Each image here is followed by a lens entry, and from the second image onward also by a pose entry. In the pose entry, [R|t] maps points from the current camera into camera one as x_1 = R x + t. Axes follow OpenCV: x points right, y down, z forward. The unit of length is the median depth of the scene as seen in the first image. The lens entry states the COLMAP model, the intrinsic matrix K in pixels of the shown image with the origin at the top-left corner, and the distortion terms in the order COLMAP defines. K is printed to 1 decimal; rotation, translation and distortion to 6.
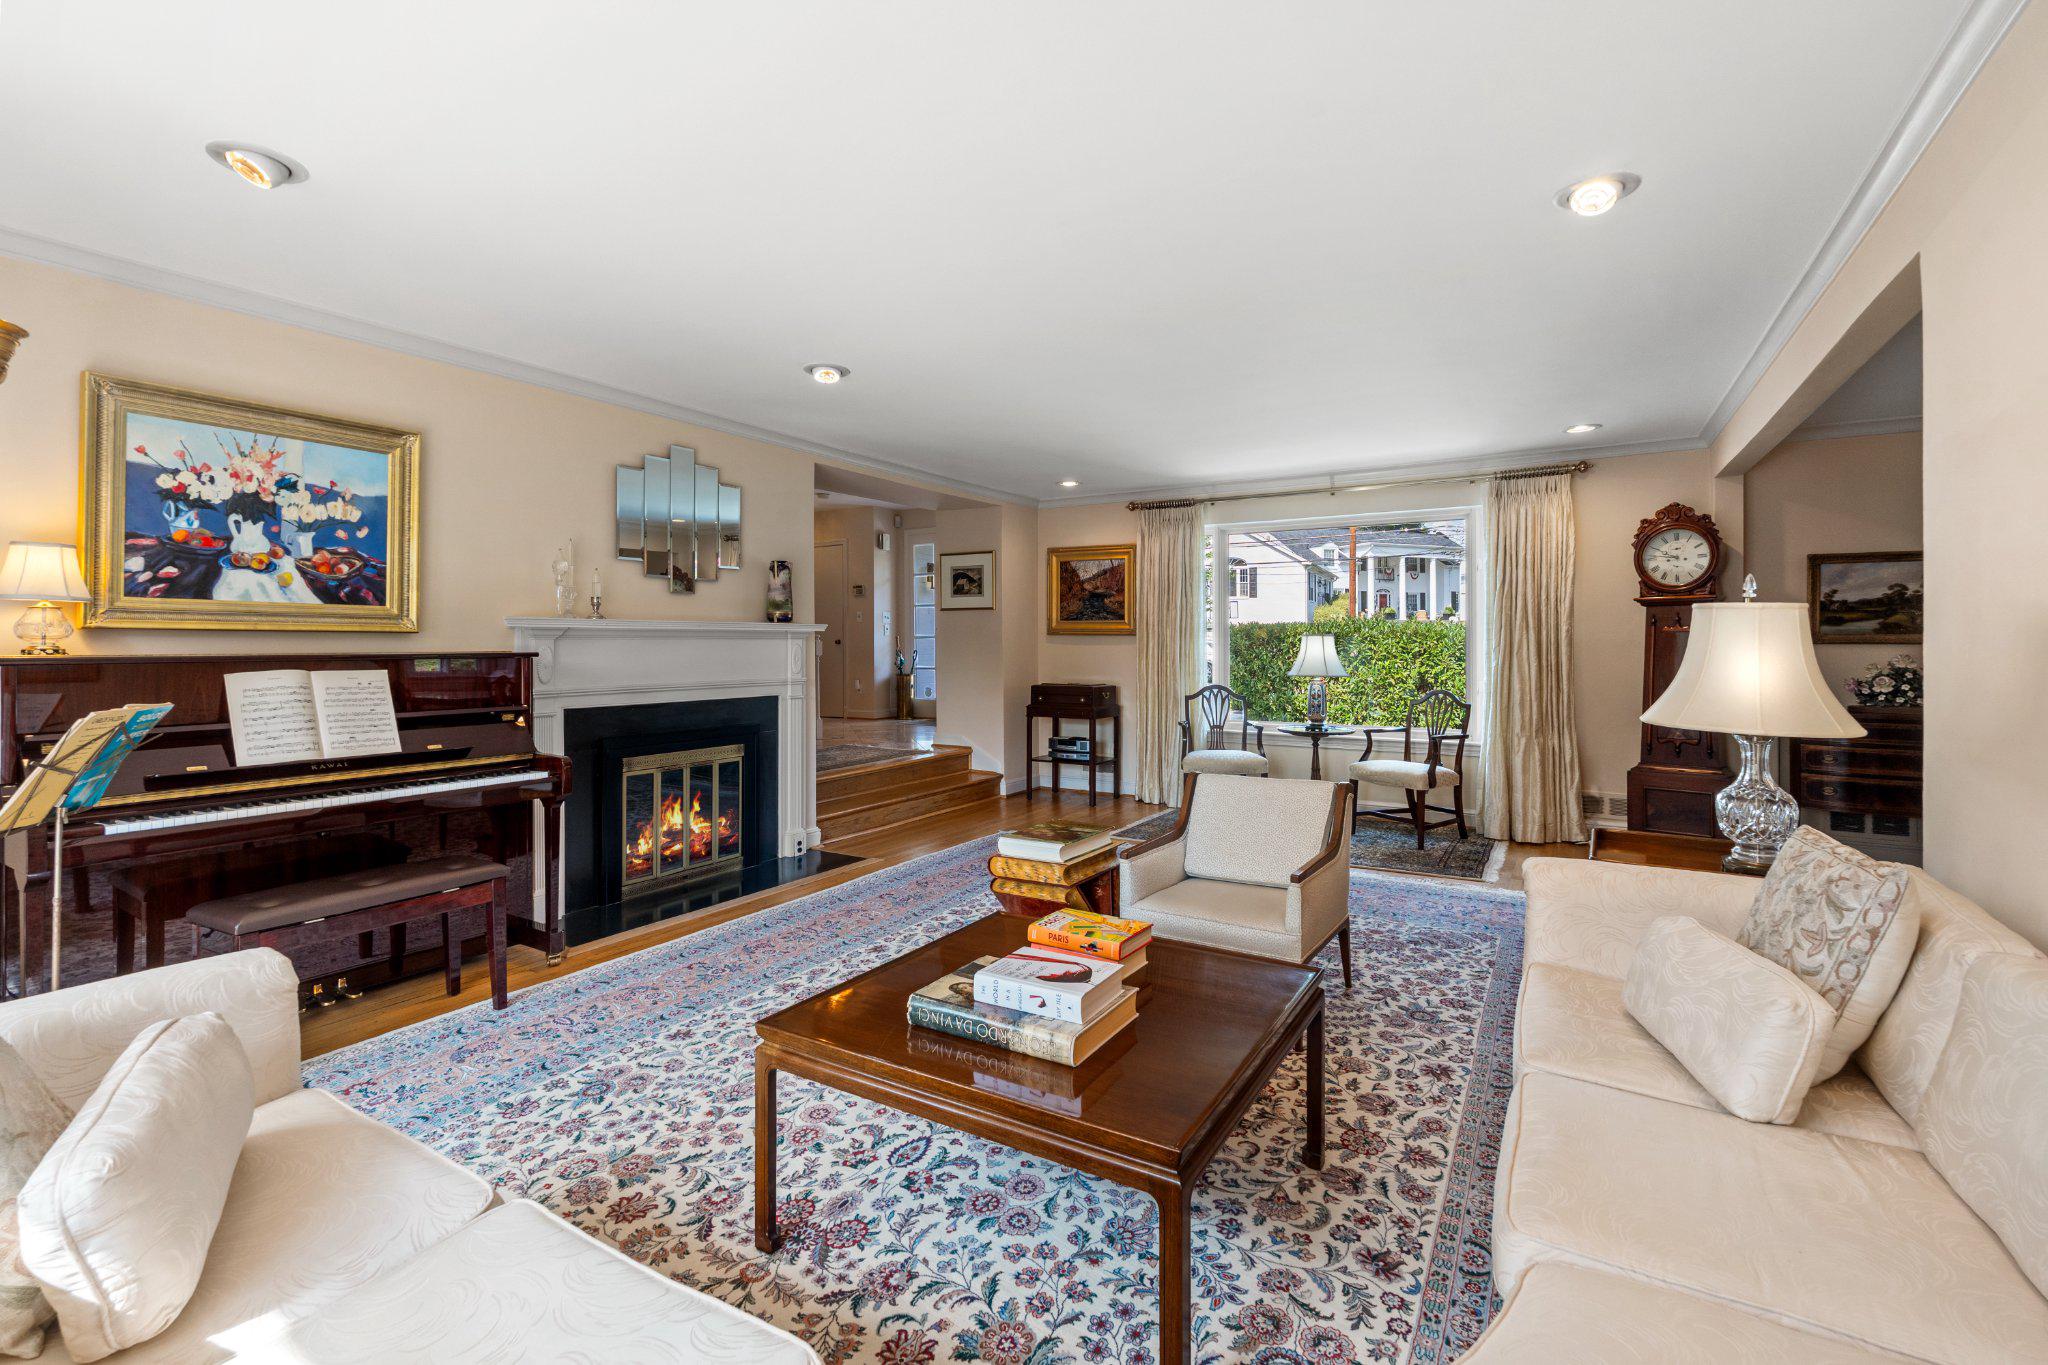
lens RADIAL K [[915.8, 0, 1014.3], [0, 915.8, 643.7], [0, 0, 1]] dist [-0.000211, 0.000423]
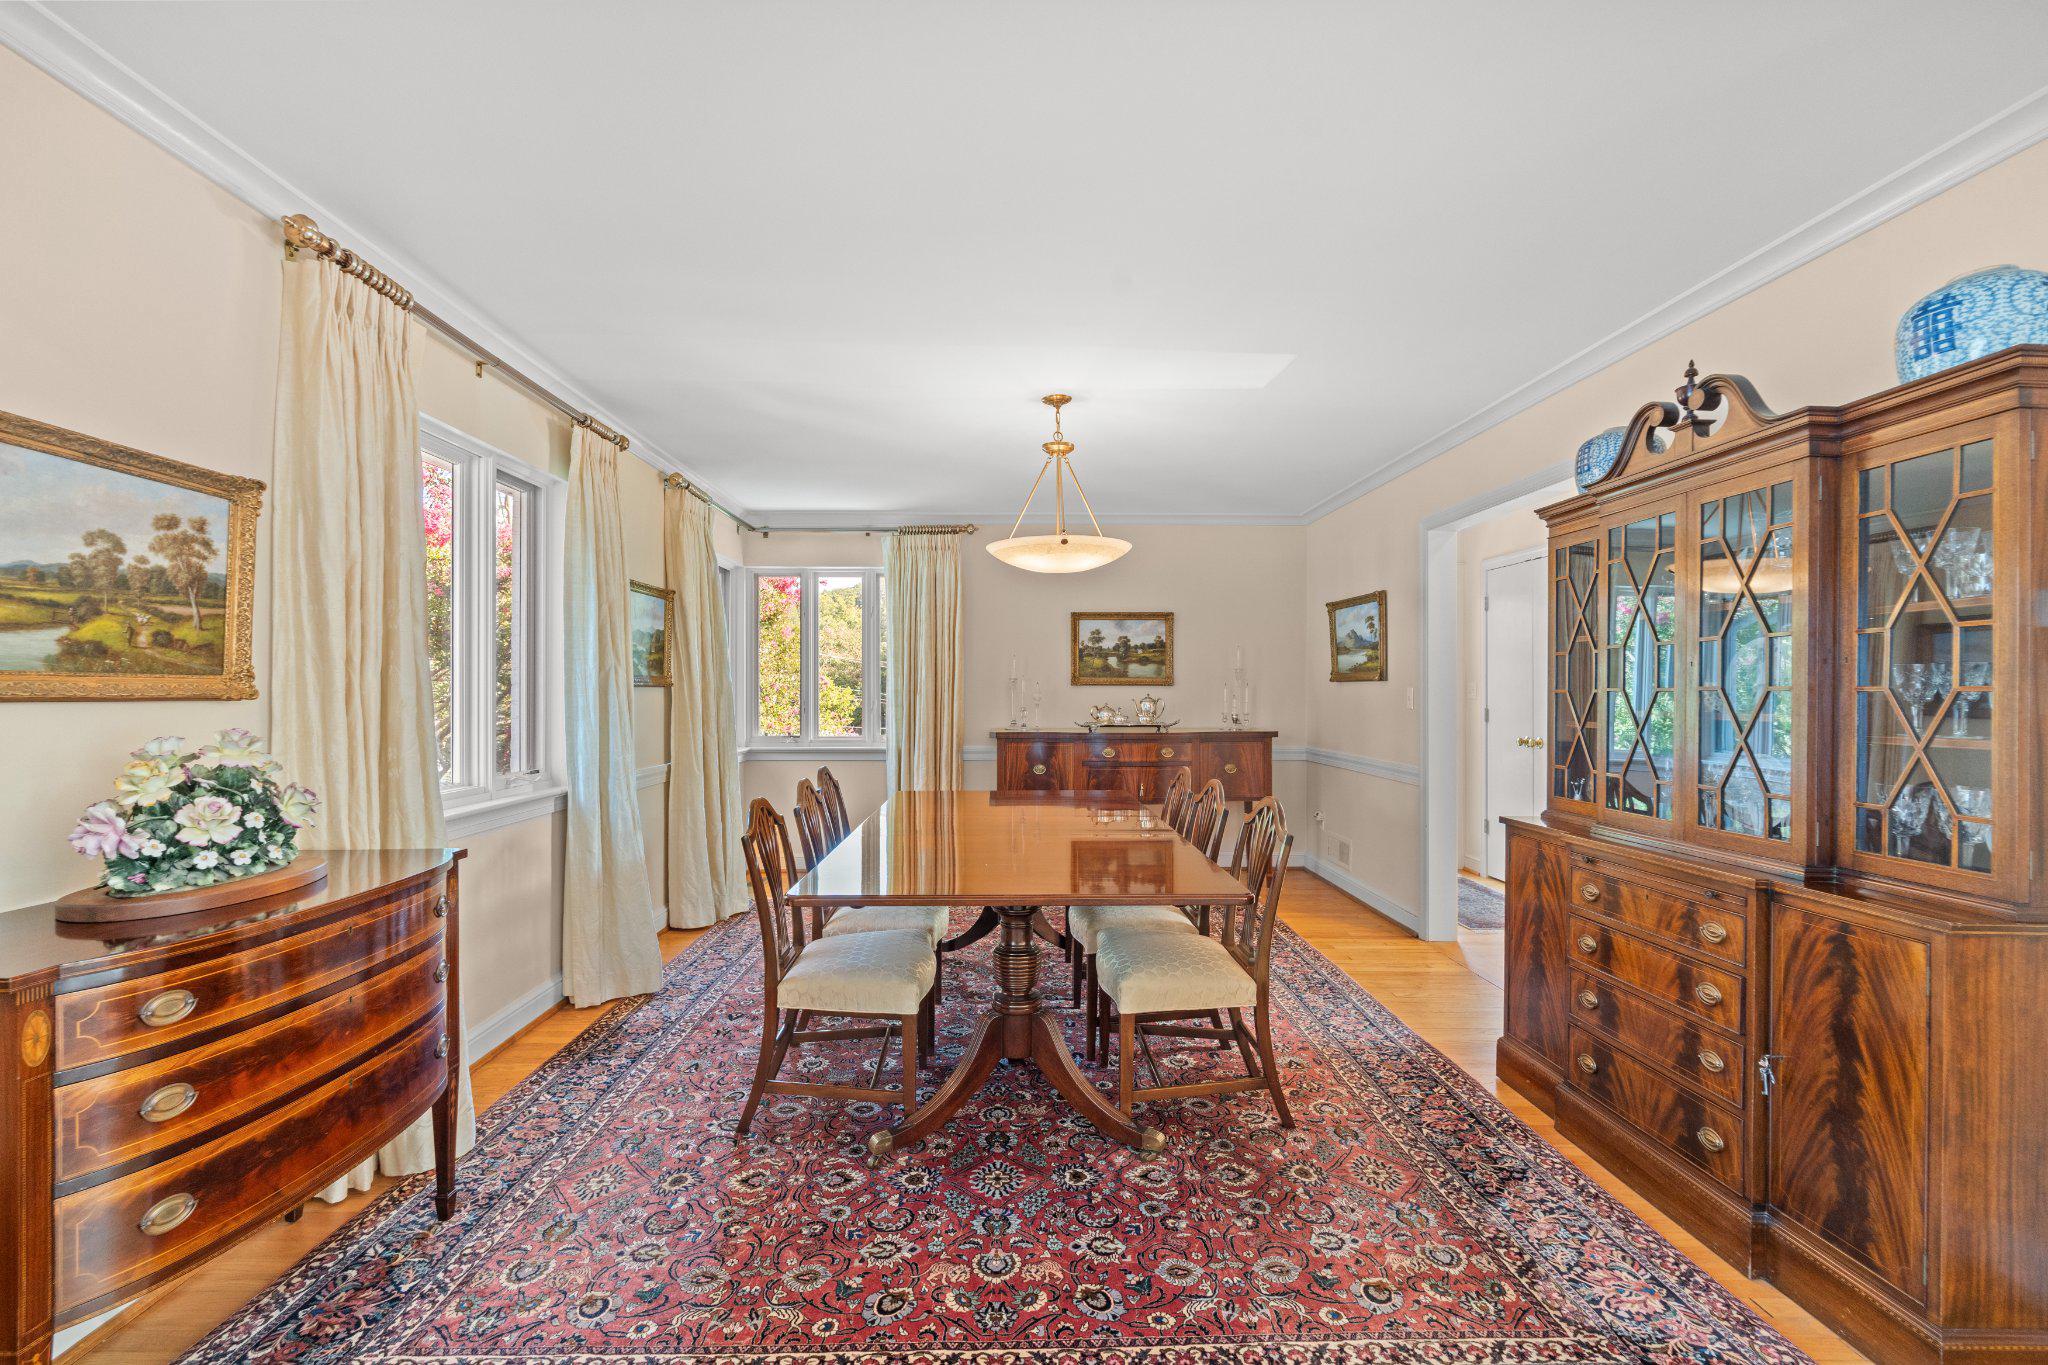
lens RADIAL K [[896.2, 0, 1018.3], [0, 896.2, 687.5], [0, 0, 1]] dist [-0.002565, -0.000208]
pose [[-0.540537, 0.002767, 0.841316, 0.482794], [0.000197, 0.999995, -0.003163, -0.003933], [-0.841320, -0.001544, -0.540535, 0.886354]]
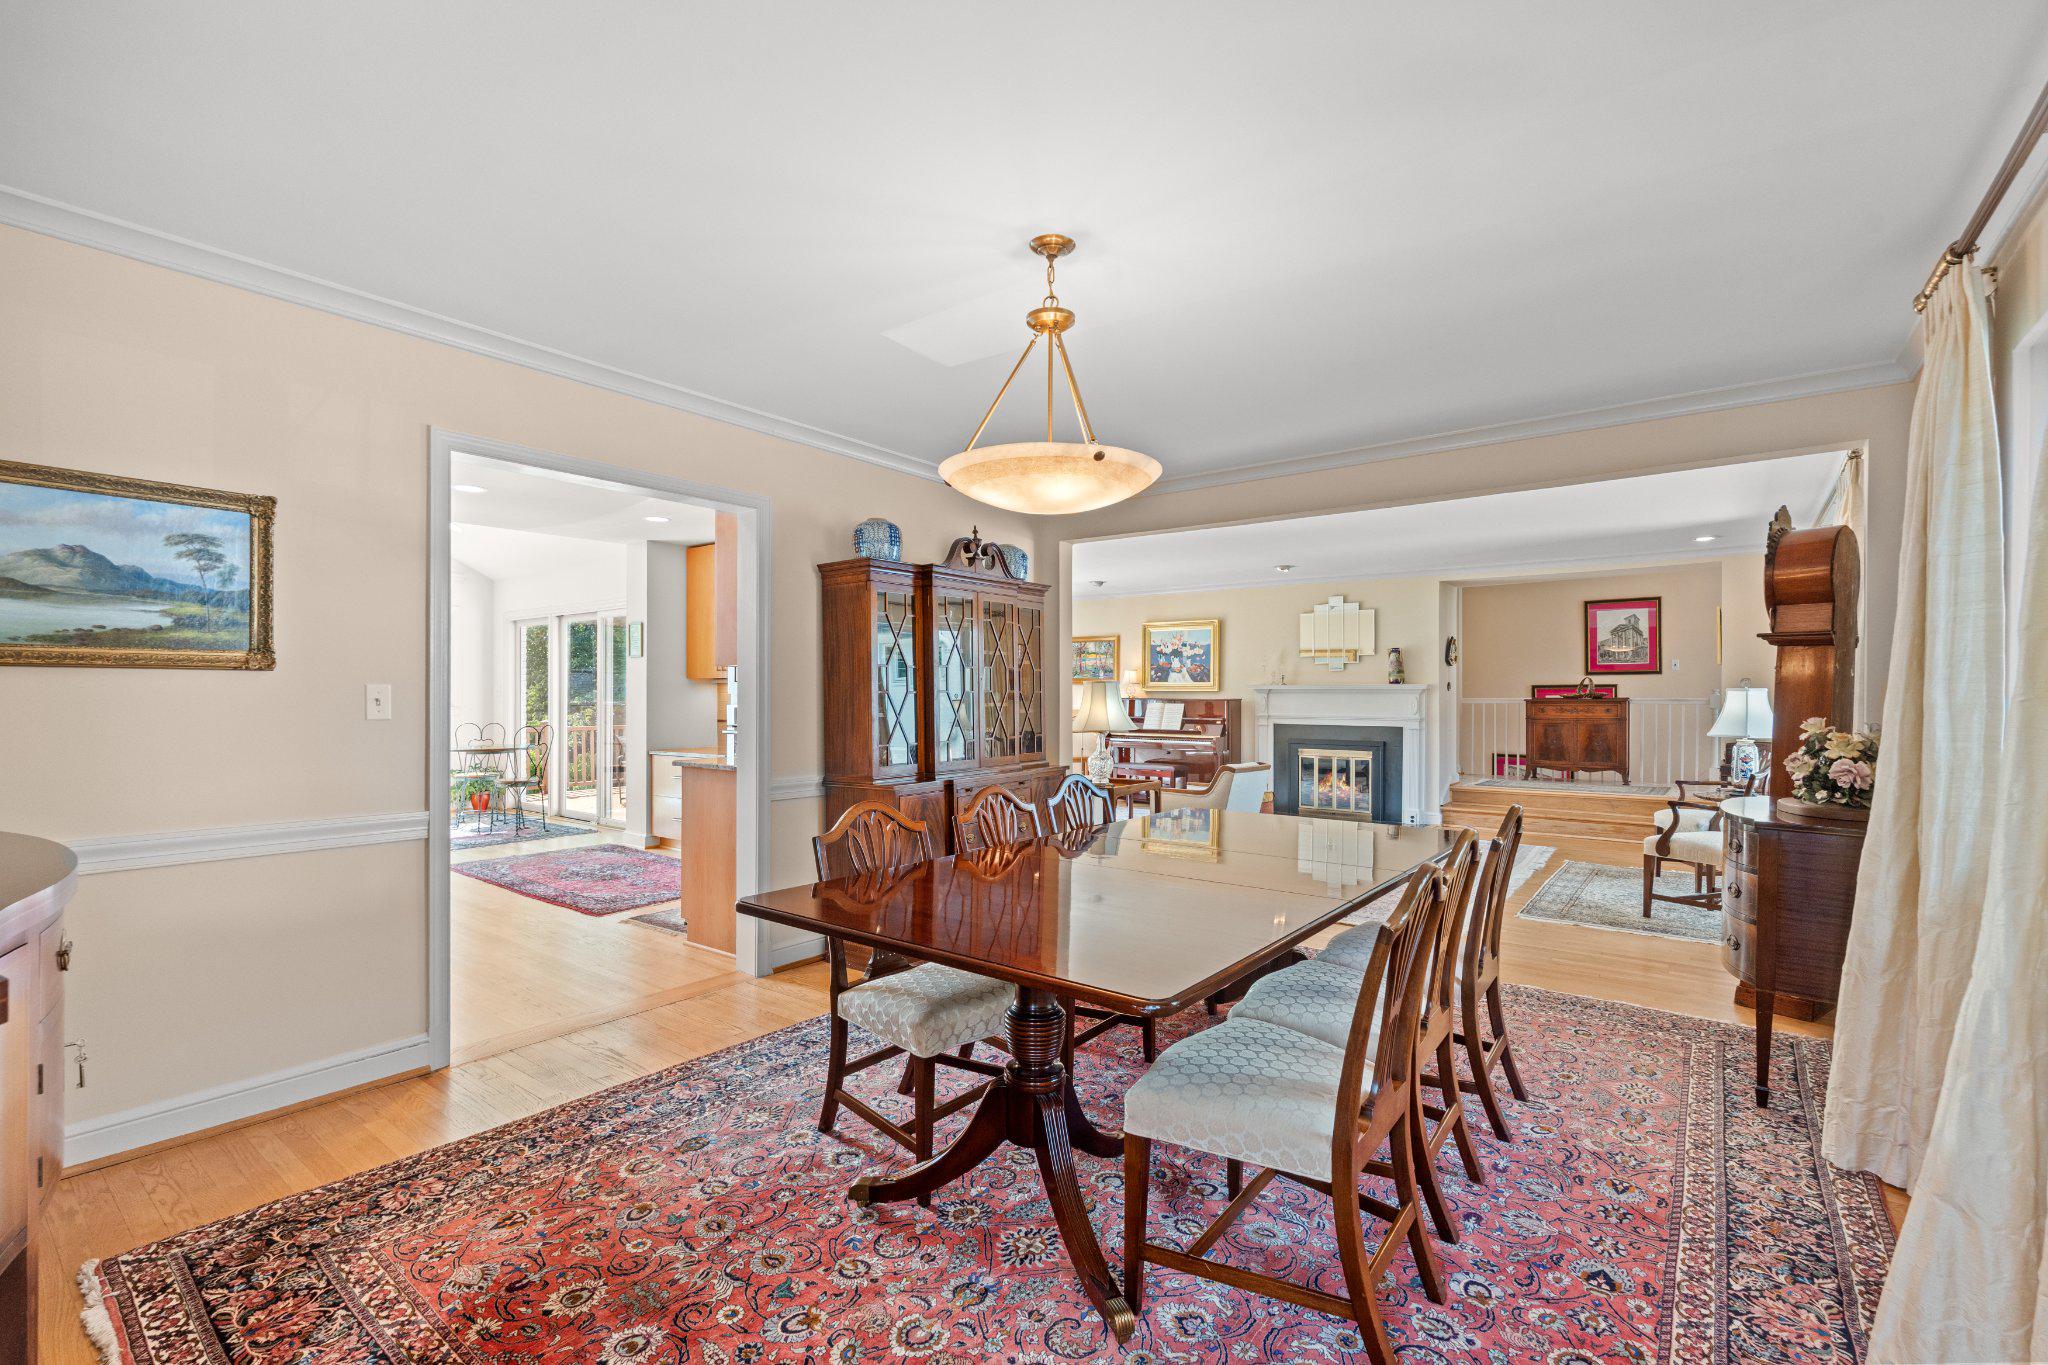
lens RADIAL K [[915.8, 0, 1018.5], [0, 915.8, 702.8], [0, 0, 1]] dist [0.002034, 0.000474]
pose [[-0.101099, 0.010312, -0.994823, 1.587343], [-0.003349, 0.999937, 0.010705, -0.003317], [0.994871, 0.004414, -0.101058, 0.491442]]
